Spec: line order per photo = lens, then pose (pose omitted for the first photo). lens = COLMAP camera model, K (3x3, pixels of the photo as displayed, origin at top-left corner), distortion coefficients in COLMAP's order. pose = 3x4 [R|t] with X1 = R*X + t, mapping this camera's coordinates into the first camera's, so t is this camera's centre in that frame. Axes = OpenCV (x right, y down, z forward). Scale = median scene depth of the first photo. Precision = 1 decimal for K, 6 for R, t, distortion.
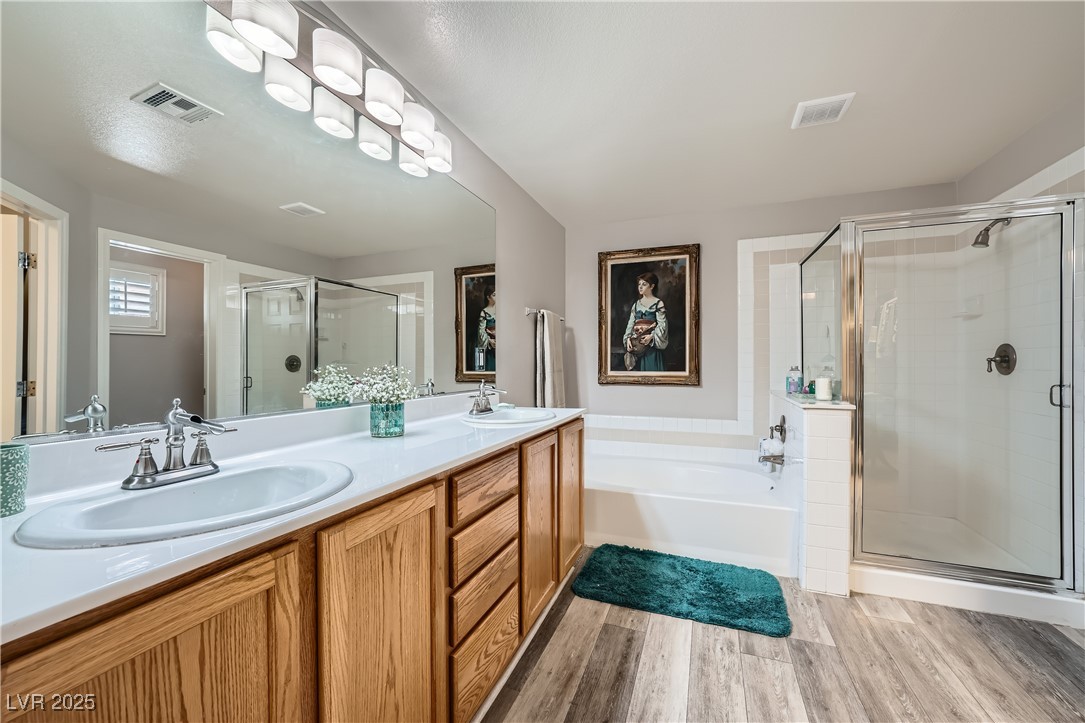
lens RADIAL K [[426.7, 0, 539.3], [0, 426.7, 367.6], [0, 0, 1]] dist [-0.013136, 0.002943]
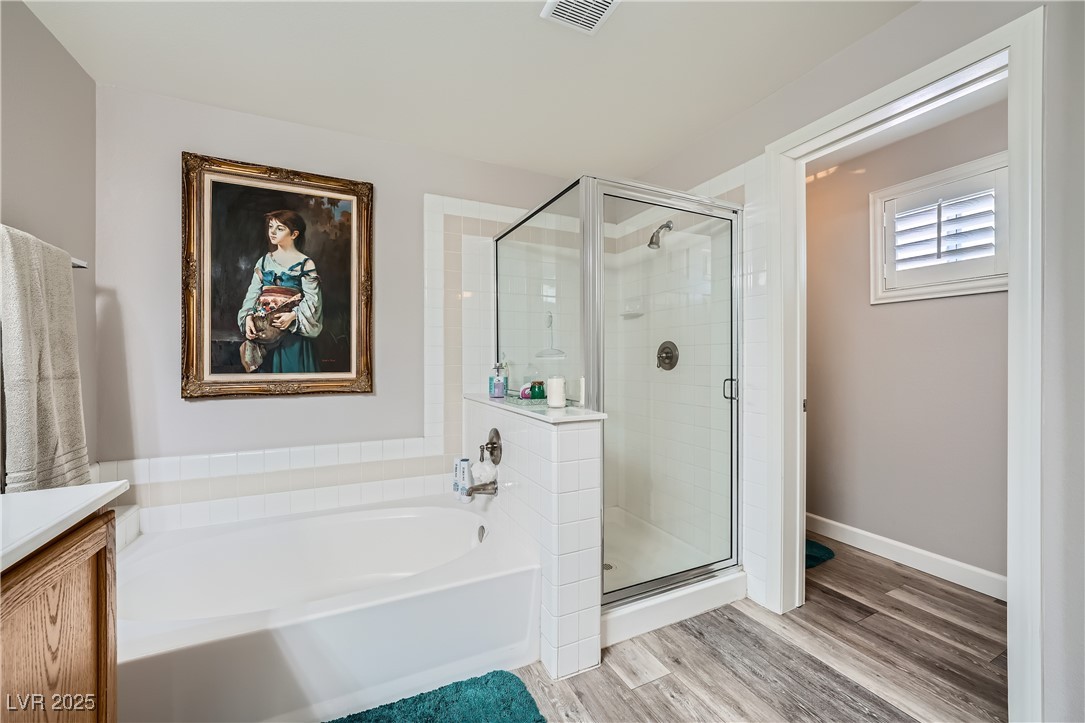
lens RADIAL K [[426.7, 0, 540.8], [0, 426.7, 360.3], [0, 0, 1]] dist [-0.013136, 0.002943]
pose [[0.677151, 0.000303, 0.735844, 0.056718], [0.009199, 0.999918, -0.008878, -0.000755], [-0.735787, 0.012781, 0.677093, 0.336236]]
